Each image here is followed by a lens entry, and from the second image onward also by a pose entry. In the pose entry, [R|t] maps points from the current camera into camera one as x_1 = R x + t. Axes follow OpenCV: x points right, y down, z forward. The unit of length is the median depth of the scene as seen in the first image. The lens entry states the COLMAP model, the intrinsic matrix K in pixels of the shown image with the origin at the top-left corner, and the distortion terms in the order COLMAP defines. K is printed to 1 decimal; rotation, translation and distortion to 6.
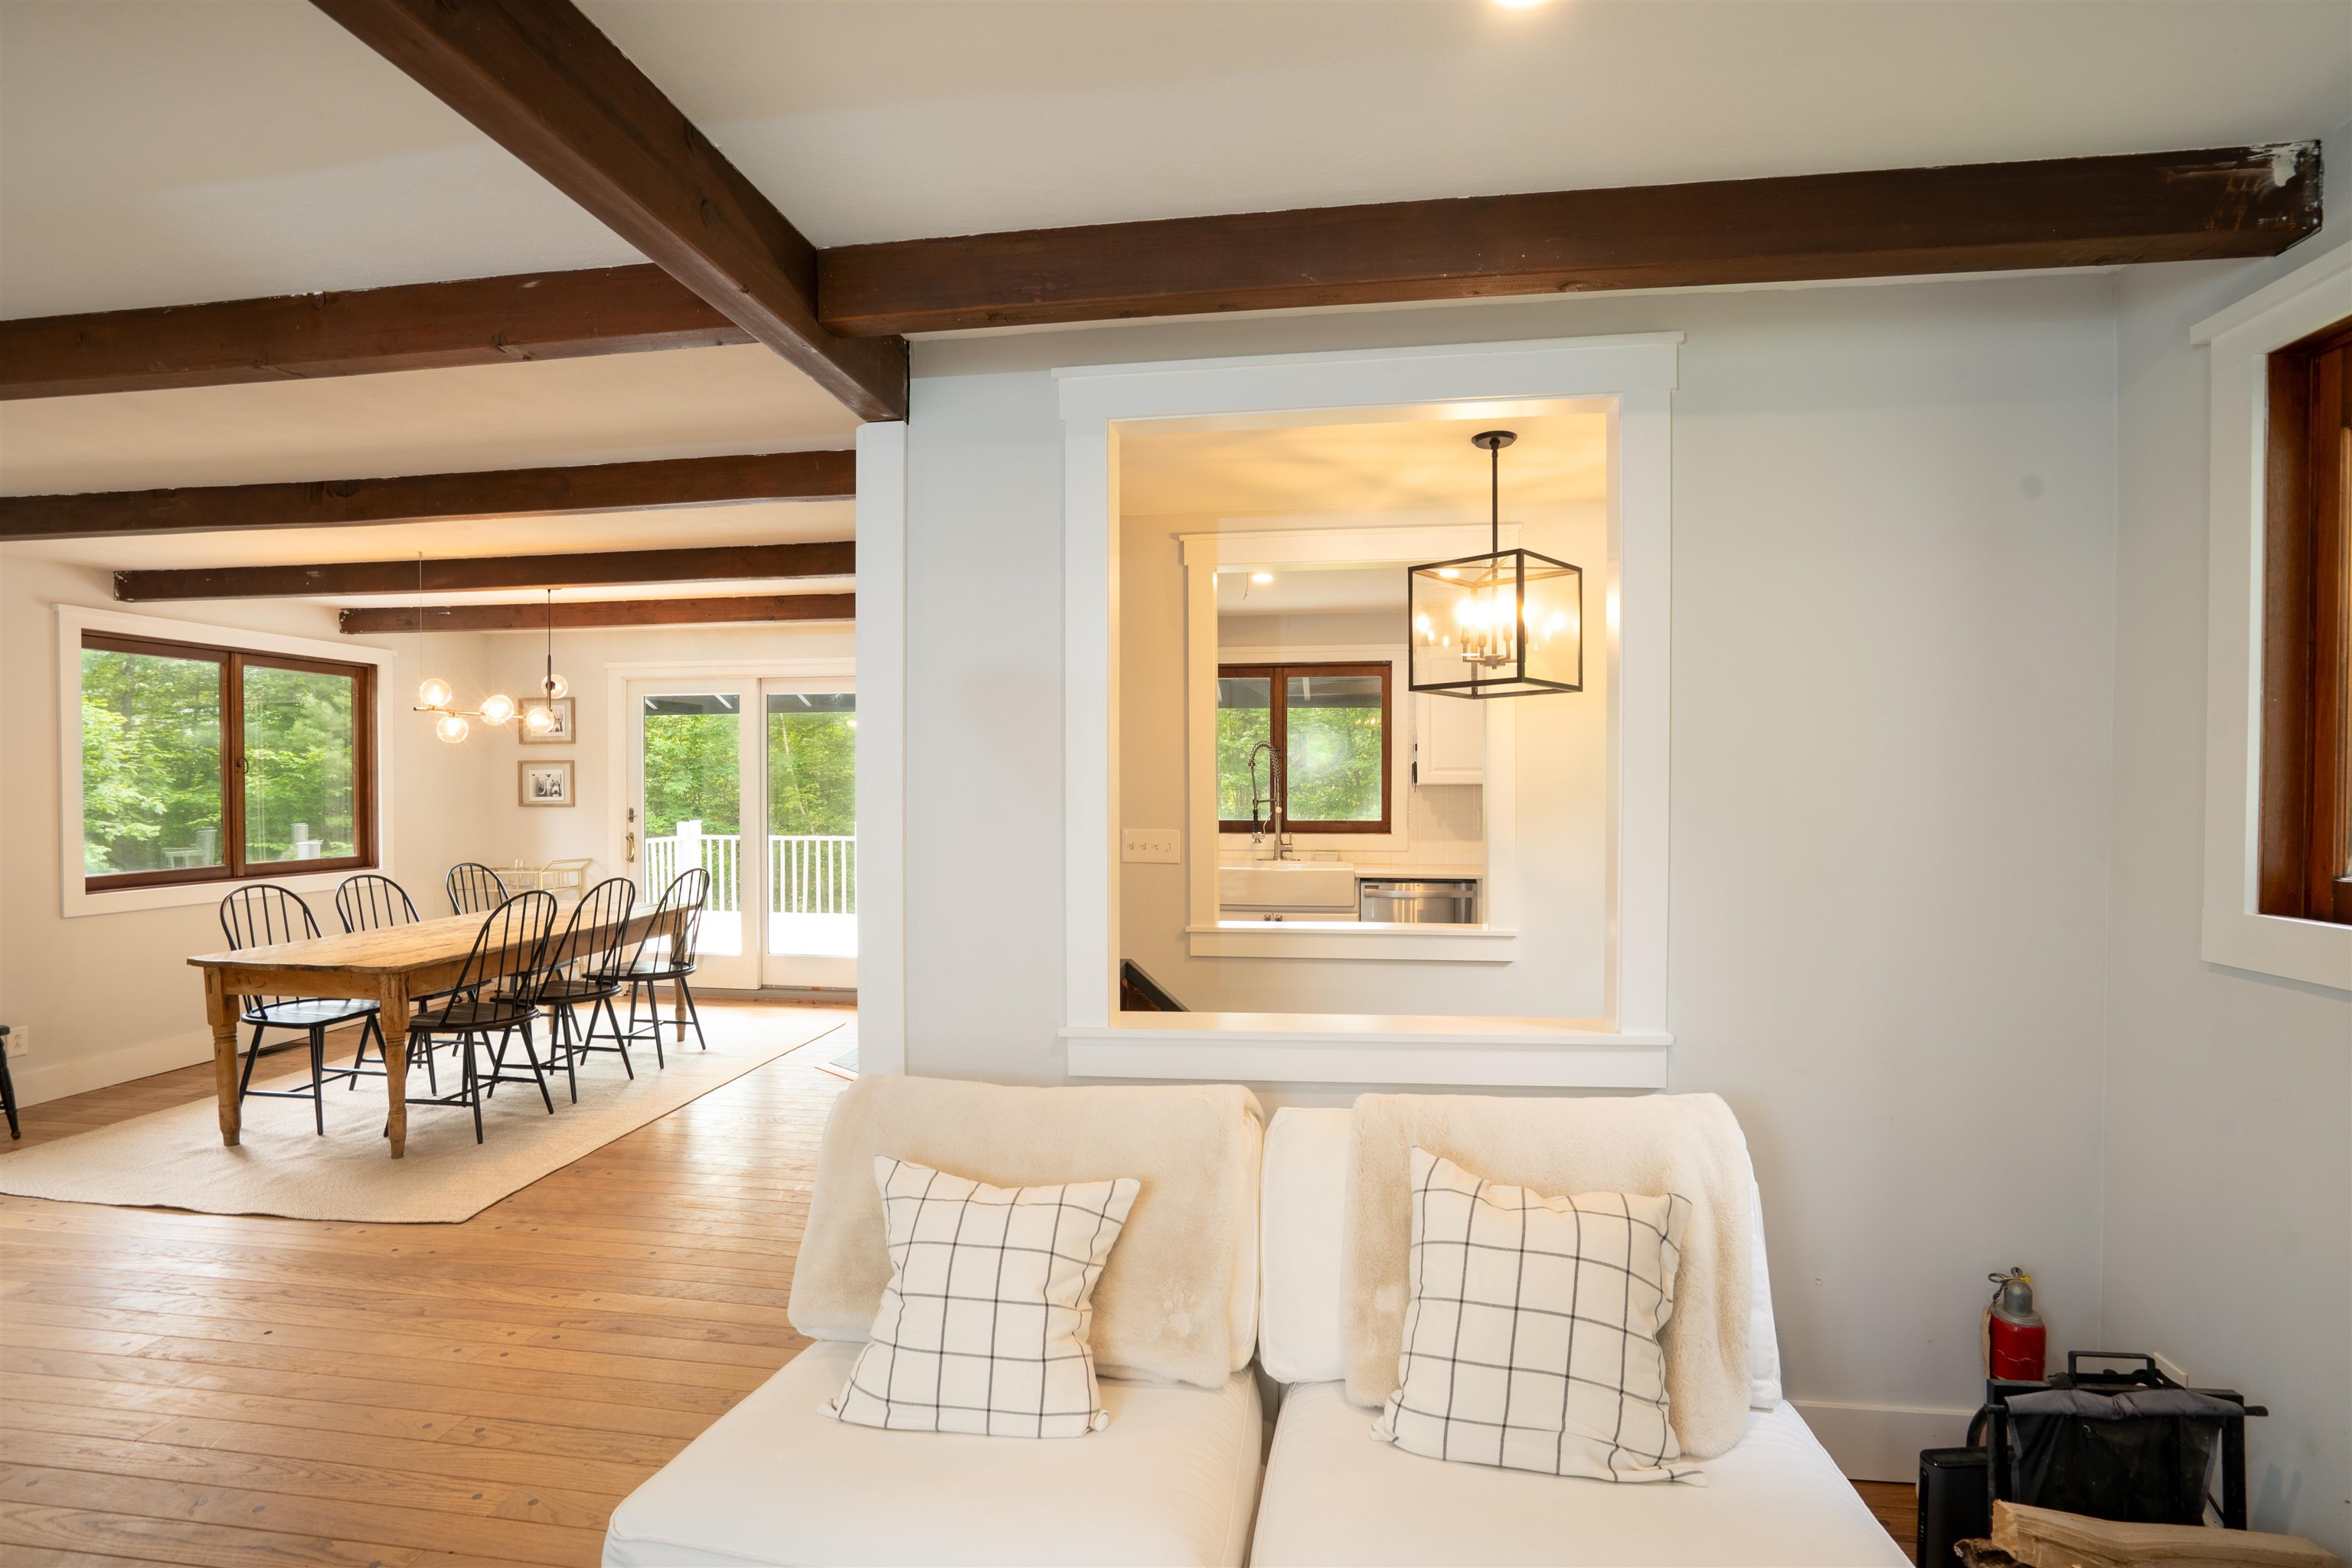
lens RADIAL K [[1150.9, 0, 1167.0], [0, 1150.9, 802.6], [0, 0, 1]] dist [-0.053203, 0.026536]
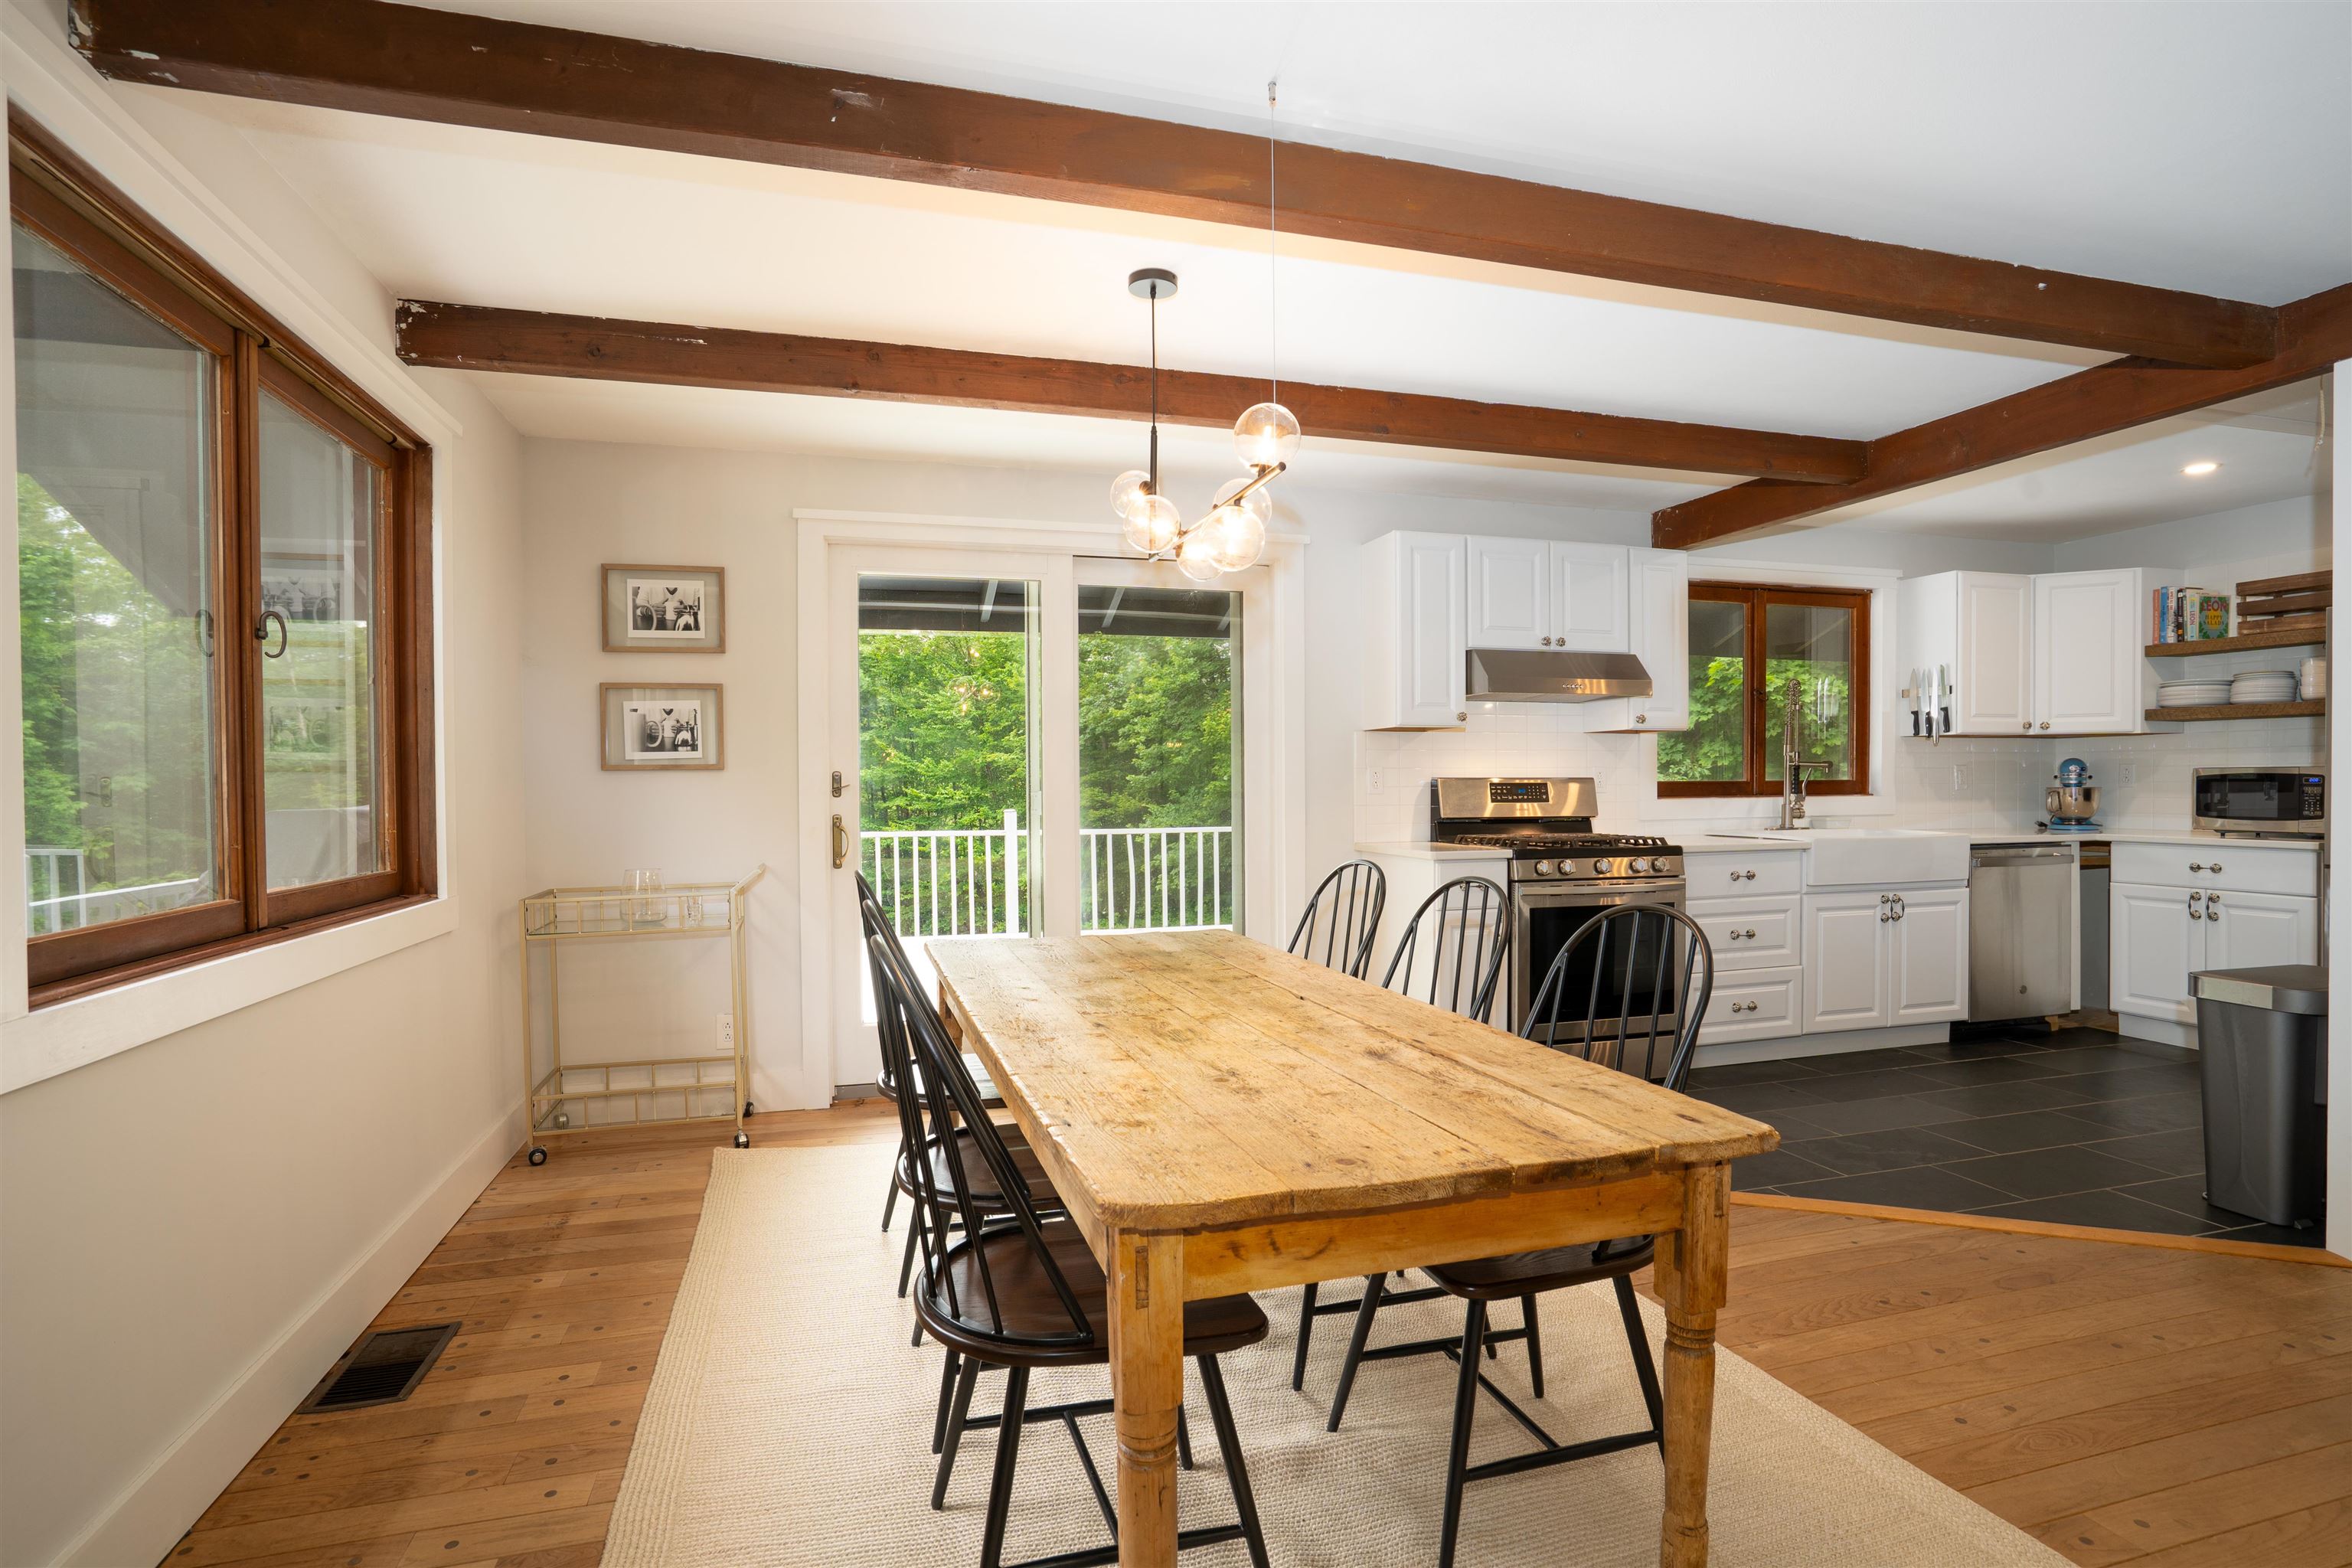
lens RADIAL K [[1150.9, 0, 1167.0], [0, 1150.9, 802.6], [0, 0, 1]] dist [-0.053203, 0.026536]
pose [[0.908674, -0.011811, 0.417339, -0.873934], [0.011921, 0.999926, 0.002343, 0.031820], [-0.417336, 0.002846, 0.908748, 0.655971]]
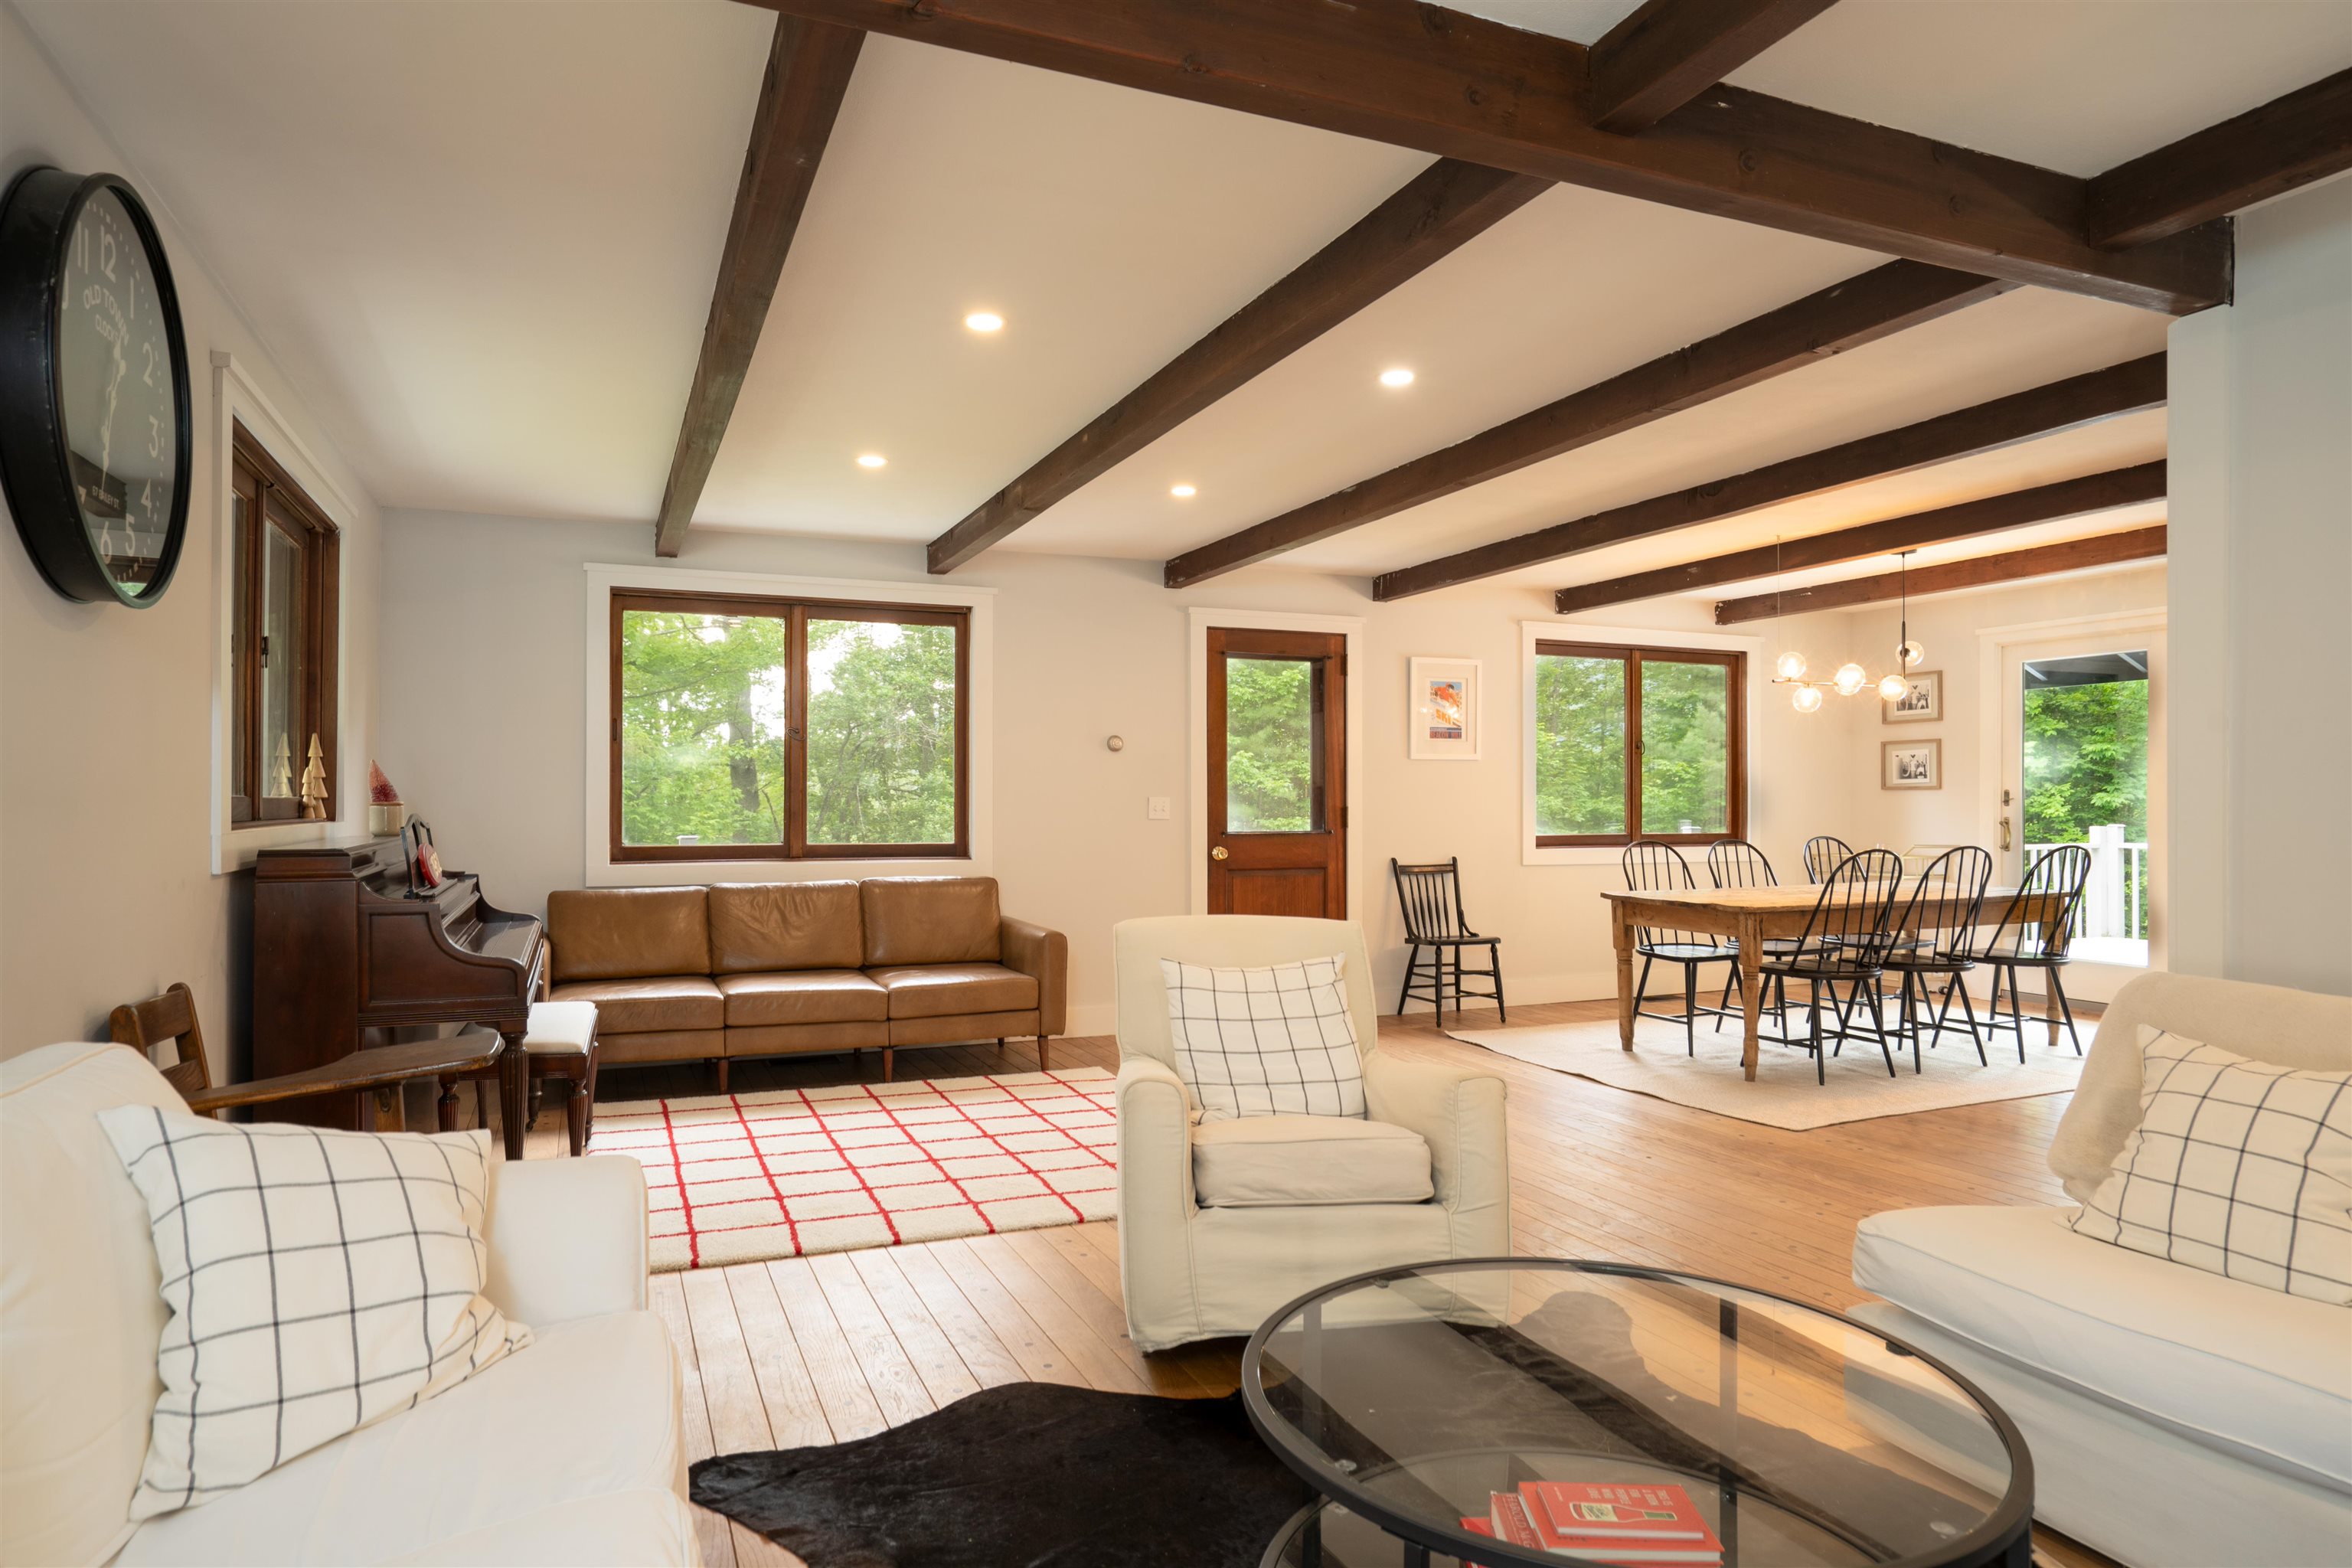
lens RADIAL K [[1362.1, 0, 1157.2], [0, 1362.1, 796.8], [0, 0, 1]] dist [-0.051398, 0.045358]
pose [[0.514673, -0.002299, -0.857384, 0.135340], [-0.015795, 0.999801, -0.012163, 0.051907], [0.857241, 0.019803, 0.514534, -0.164836]]
